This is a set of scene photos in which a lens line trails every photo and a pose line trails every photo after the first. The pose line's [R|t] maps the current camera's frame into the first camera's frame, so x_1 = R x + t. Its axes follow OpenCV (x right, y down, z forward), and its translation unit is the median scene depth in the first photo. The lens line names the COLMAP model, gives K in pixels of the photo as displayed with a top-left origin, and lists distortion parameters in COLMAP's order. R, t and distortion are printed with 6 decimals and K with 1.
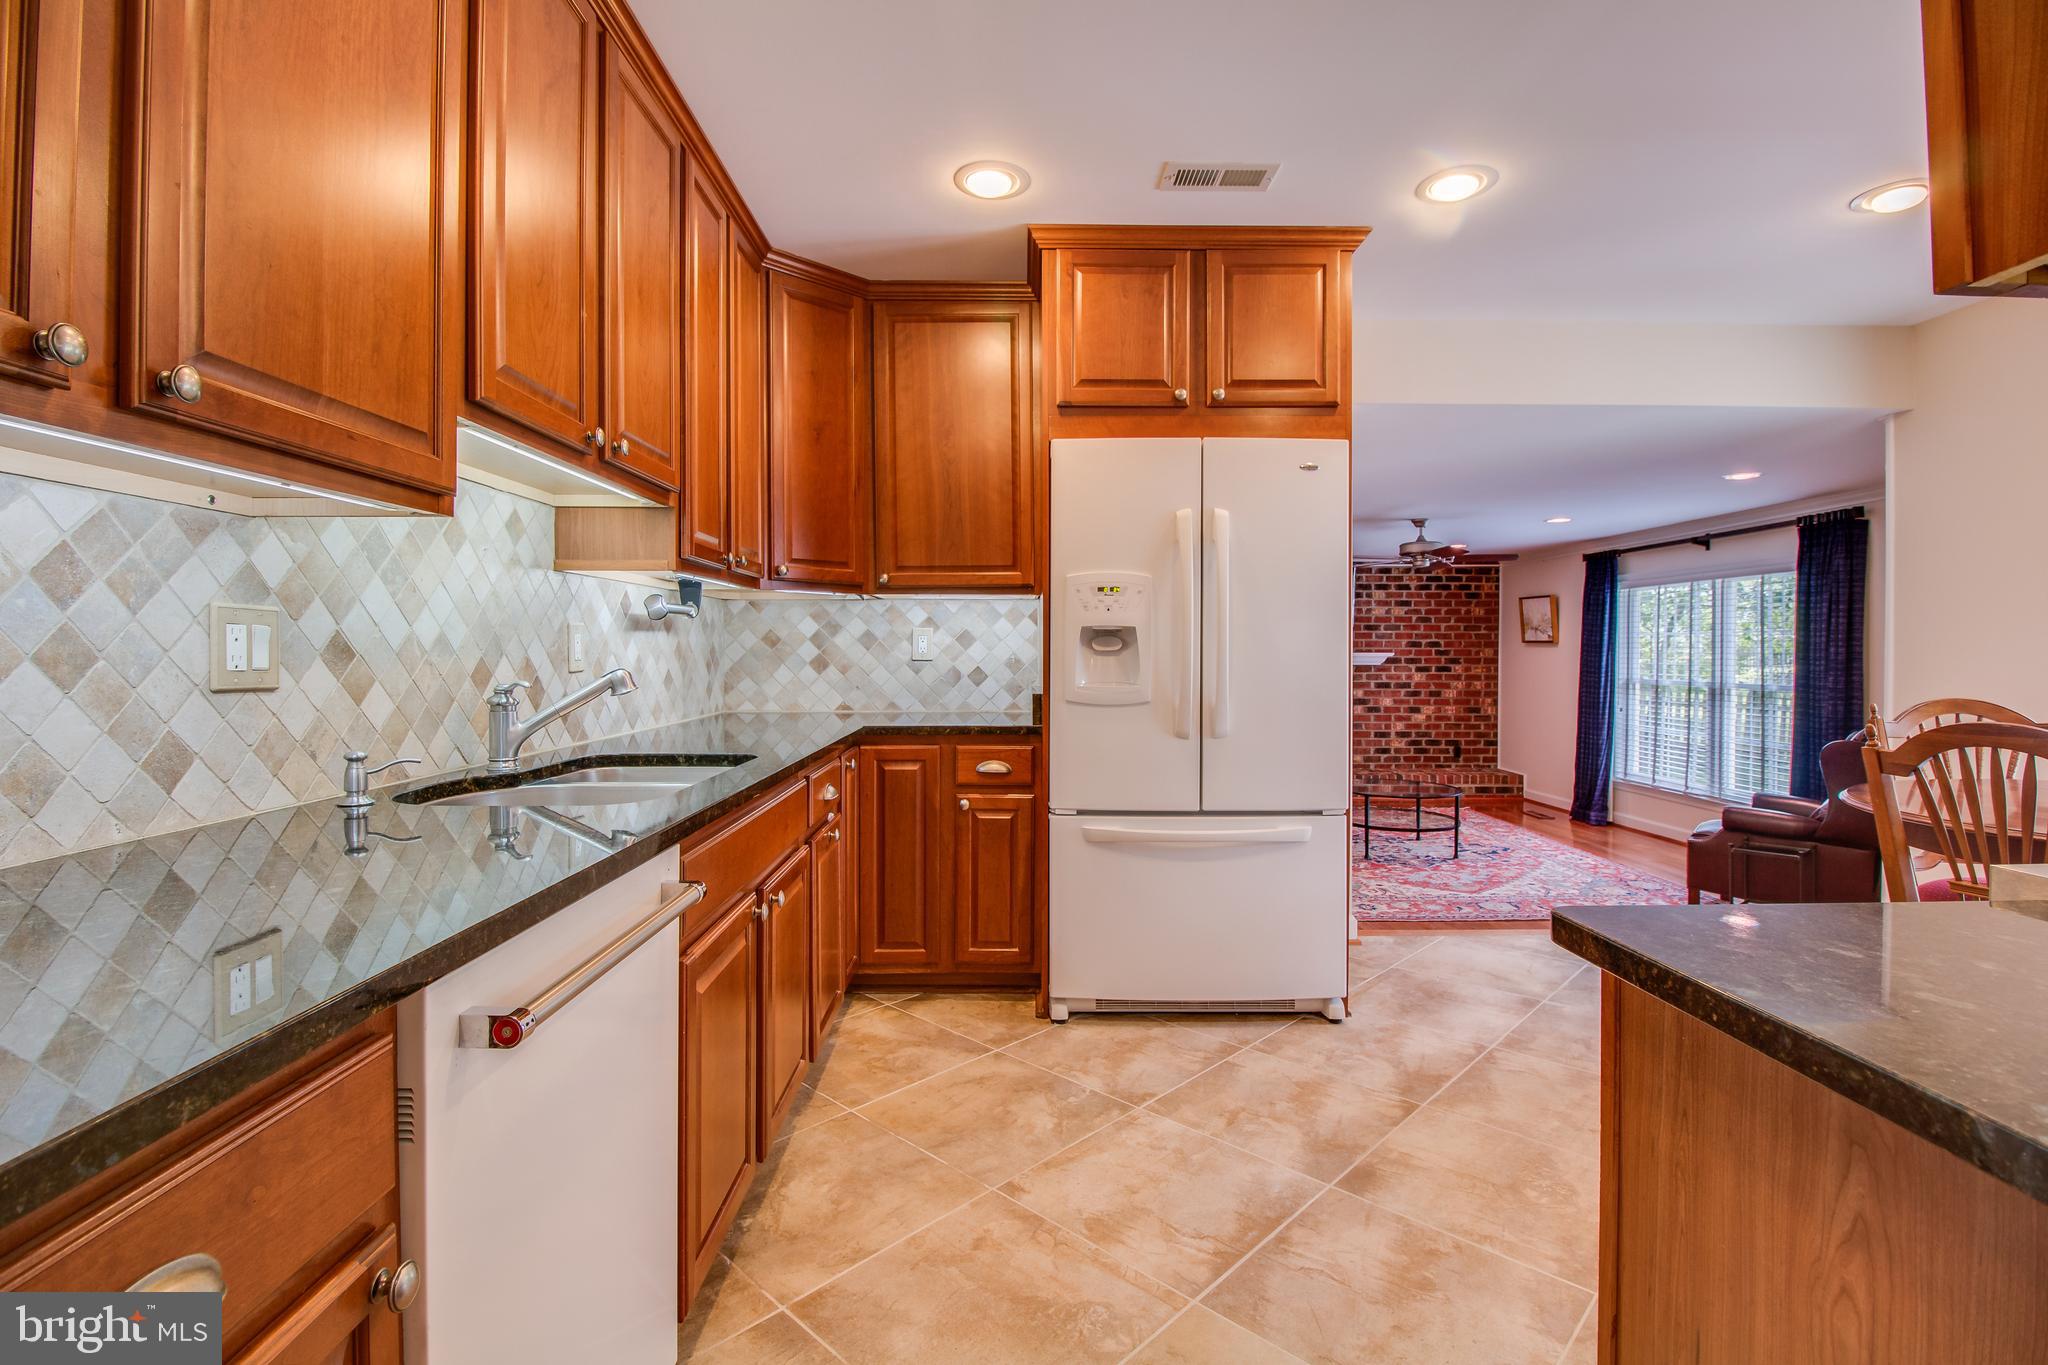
lens RADIAL K [[955.4, 0, 1018.4], [0, 955.4, 668.3], [0, 0, 1]] dist [-0.009410, -0.005129]
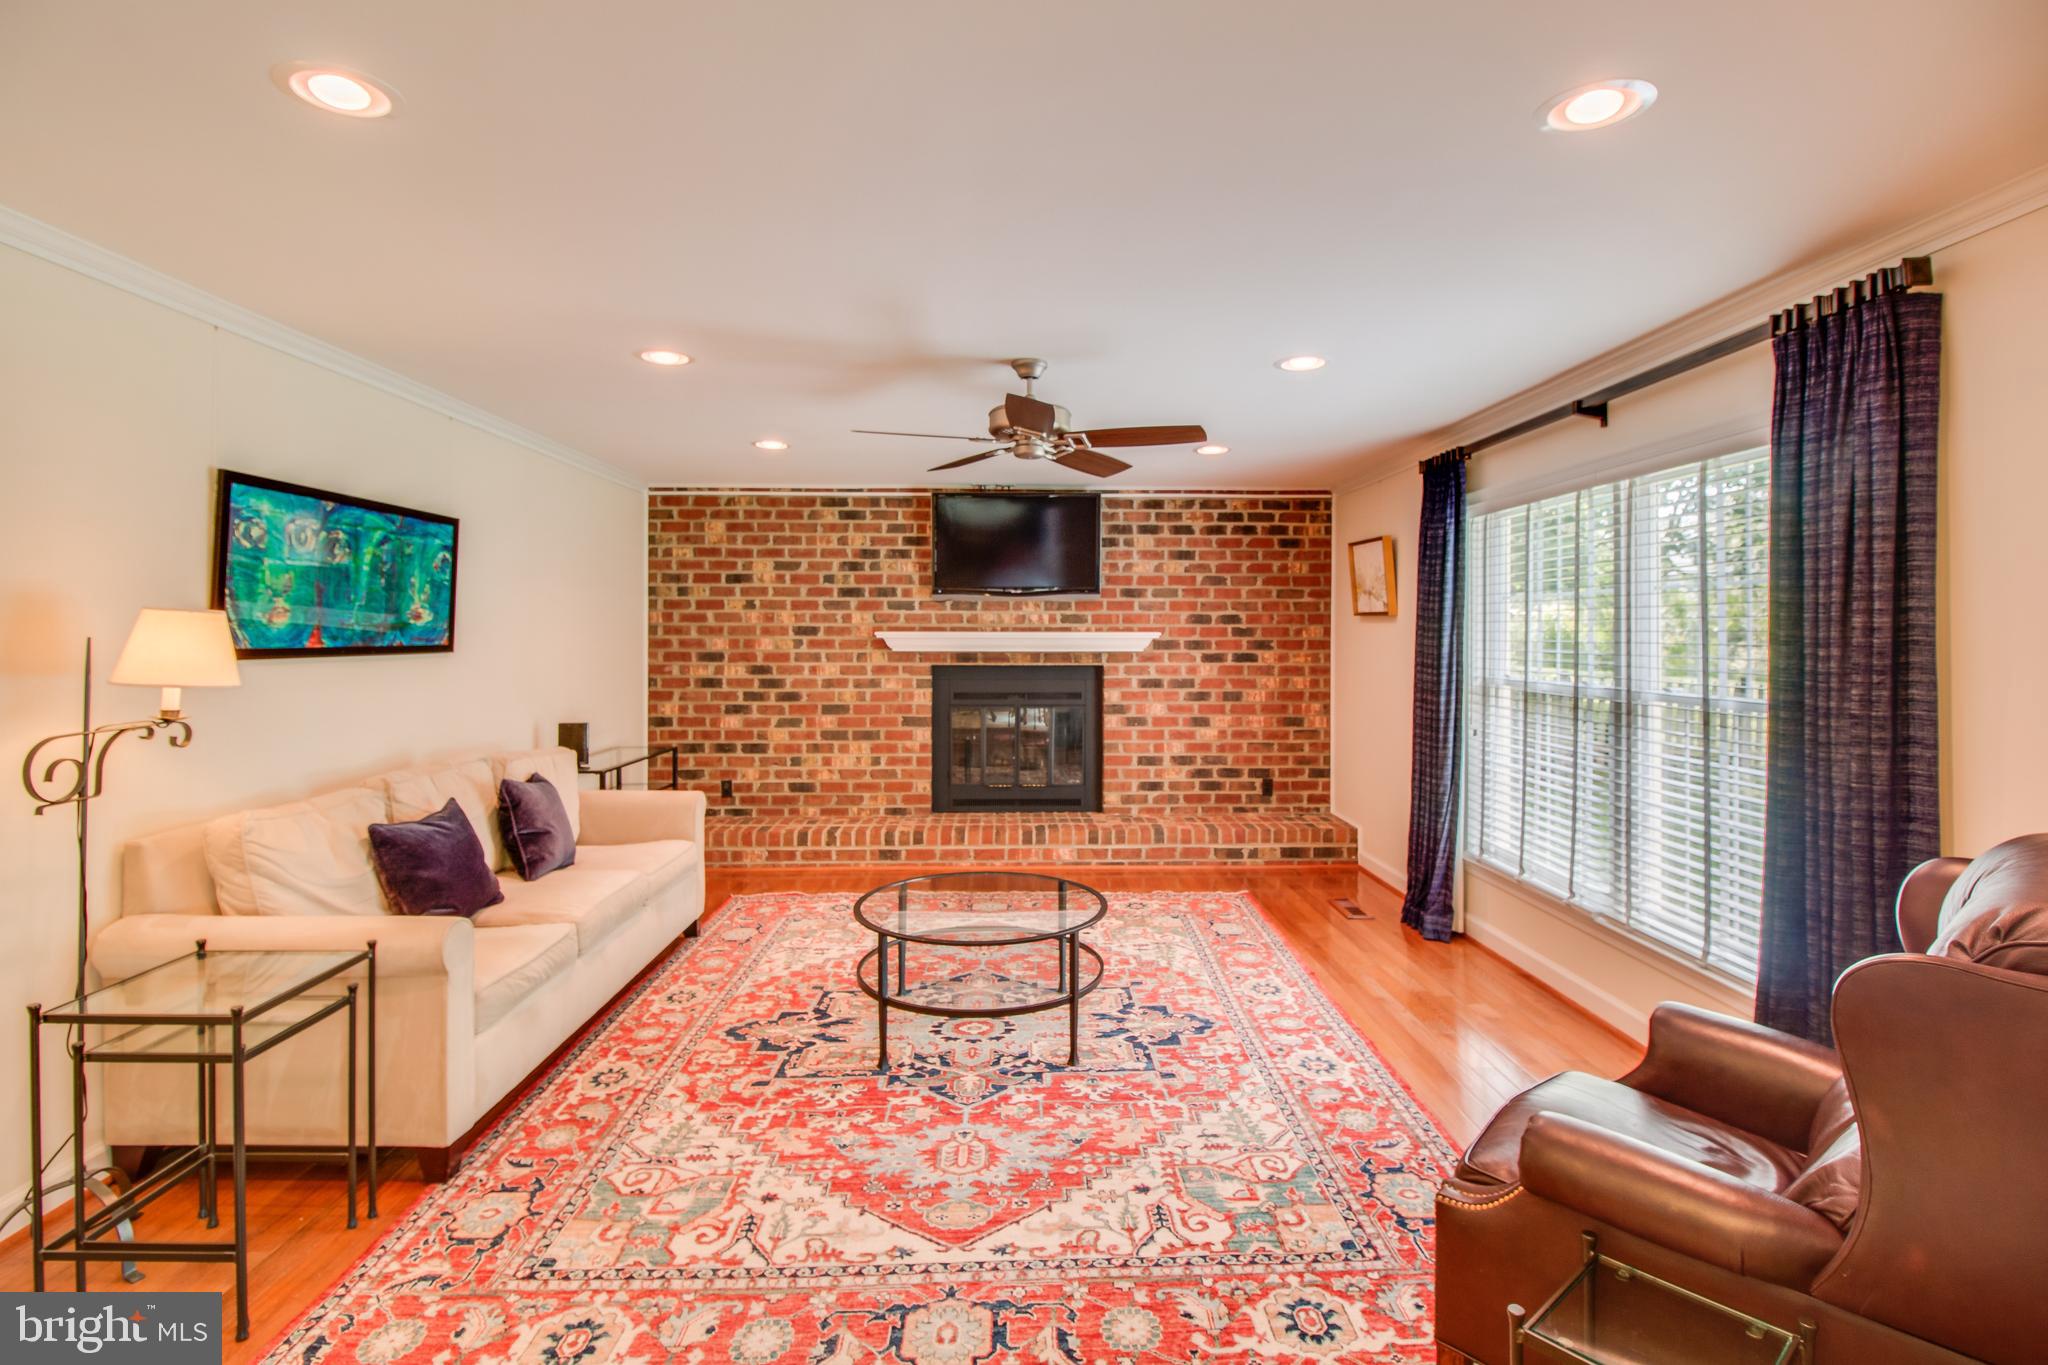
lens RADIAL K [[955.4, 0, 1062.8], [0, 955.4, 638.9], [0, 0, 1]] dist [-0.009410, -0.005129]
pose [[0.999574, -0.001583, 0.029151, 0.304733], [0.001919, 0.999932, -0.011497, -0.004644], [-0.029131, 0.011548, 0.999509, 0.362428]]
